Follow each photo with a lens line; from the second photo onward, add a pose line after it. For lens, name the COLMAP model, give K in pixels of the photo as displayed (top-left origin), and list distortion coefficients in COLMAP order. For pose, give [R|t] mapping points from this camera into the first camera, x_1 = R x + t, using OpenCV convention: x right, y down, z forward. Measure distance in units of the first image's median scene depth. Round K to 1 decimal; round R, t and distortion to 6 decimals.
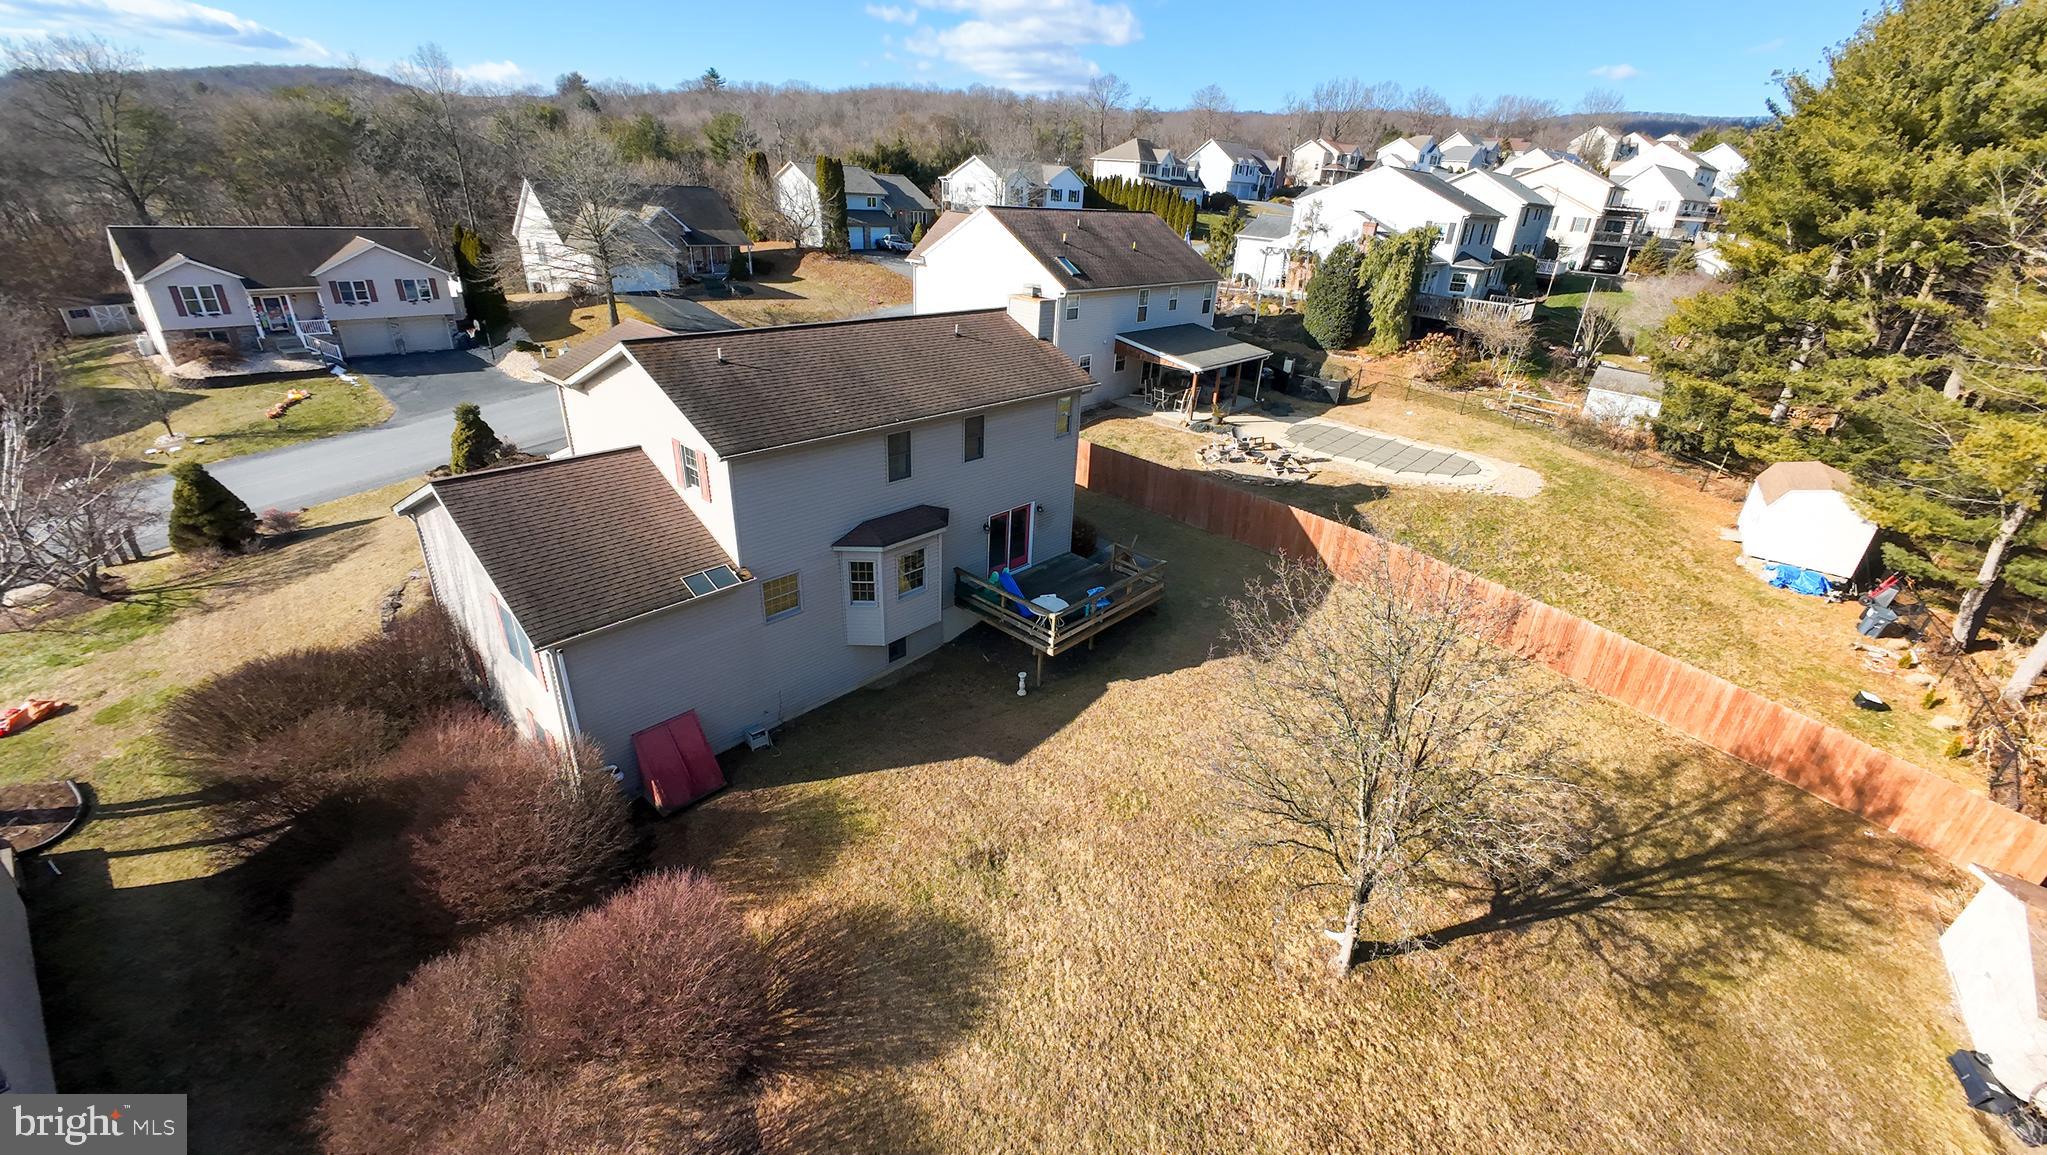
lens RADIAL K [[801.8, 0, 1016.8], [0, 801.8, 579.5], [0, 0, 1]] dist [0.001061, -0.000573]
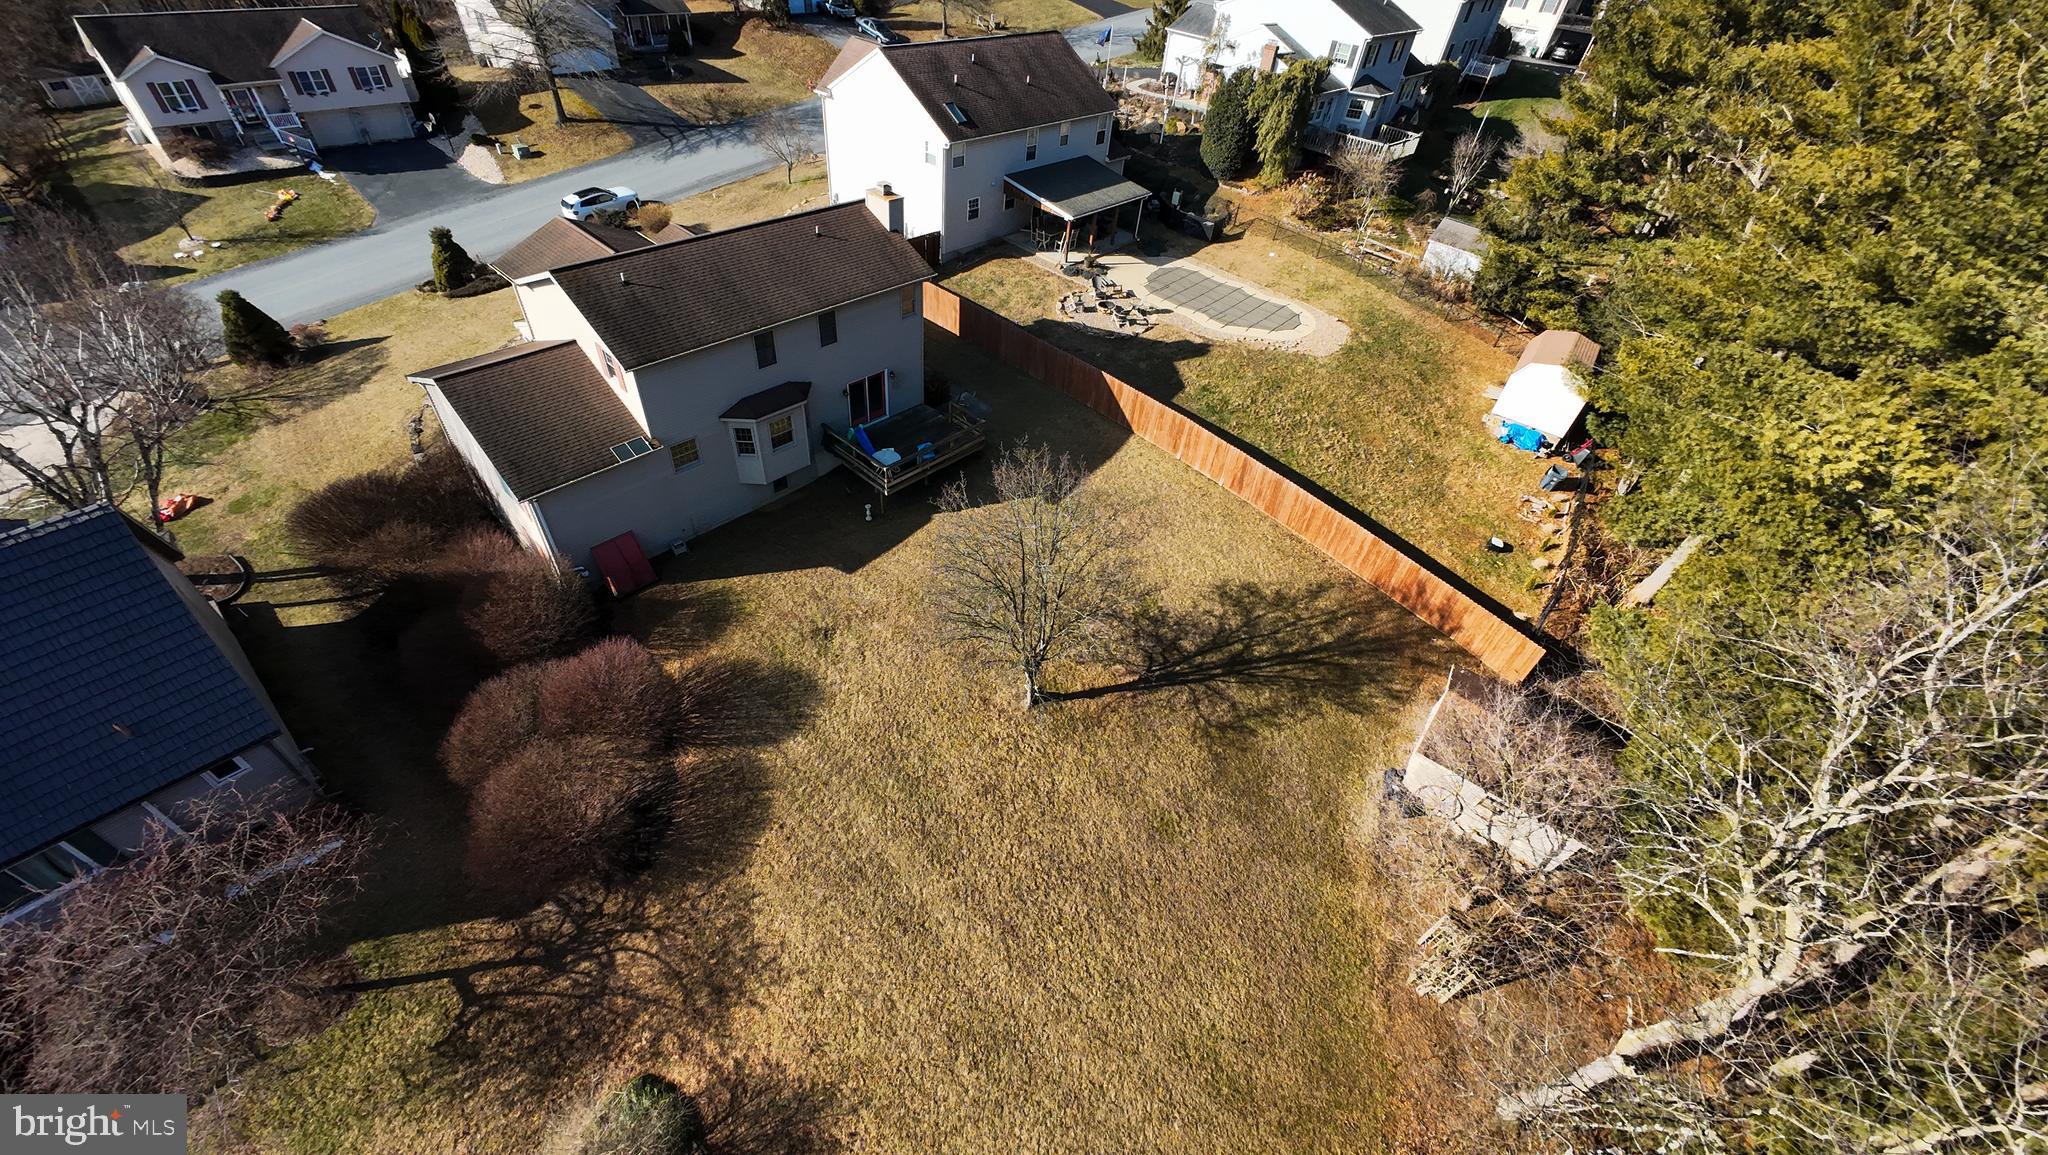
lens RADIAL K [[729.6, 0, 945.9], [0, 729.6, 581.6], [0, 0, 1]] dist [0.008643, -0.002332]
pose [[0.998693, 0.039764, -0.032096, 0.121904], [-0.028290, 0.953279, 0.300764, -0.091914], [0.042556, -0.299463, 0.953158, -0.160709]]
